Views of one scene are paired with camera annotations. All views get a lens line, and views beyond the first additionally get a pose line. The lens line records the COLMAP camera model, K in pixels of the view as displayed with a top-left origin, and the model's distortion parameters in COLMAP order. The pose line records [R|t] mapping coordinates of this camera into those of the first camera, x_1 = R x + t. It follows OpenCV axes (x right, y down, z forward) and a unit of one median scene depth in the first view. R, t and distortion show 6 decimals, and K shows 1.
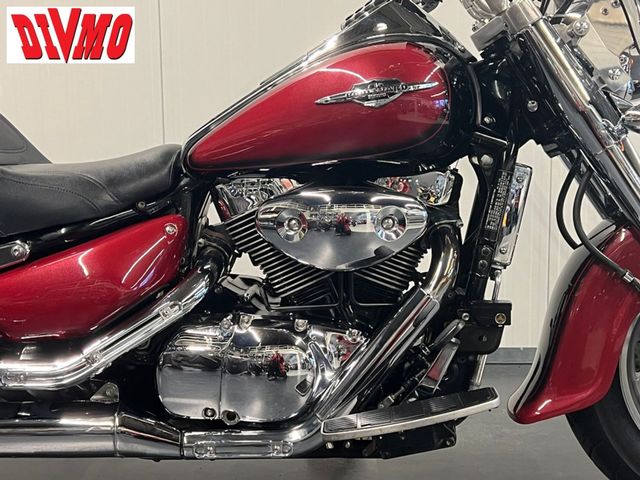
lens RADIAL K [[1002.3, 0, 317.3], [0, 1002.3, 236.7], [0, 0, 1]] dist [0.138566, 0.000000]
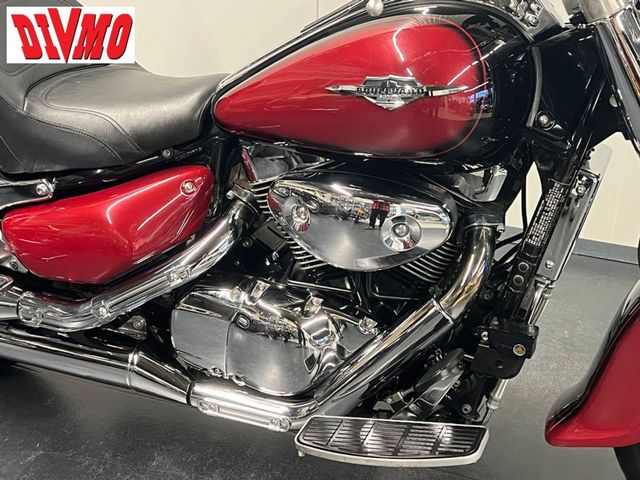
lens RADIAL K [[1002.3, 0, 321.1], [0, 1002.3, 246.8], [0, 0, 1]] dist [0.138566, 0.000000]
pose [[0.944541, 0.172129, -0.279668, 0.242589], [-0.074260, 0.941518, 0.328679, -0.272126], [0.319888, -0.289683, 0.902084, 0.173884]]
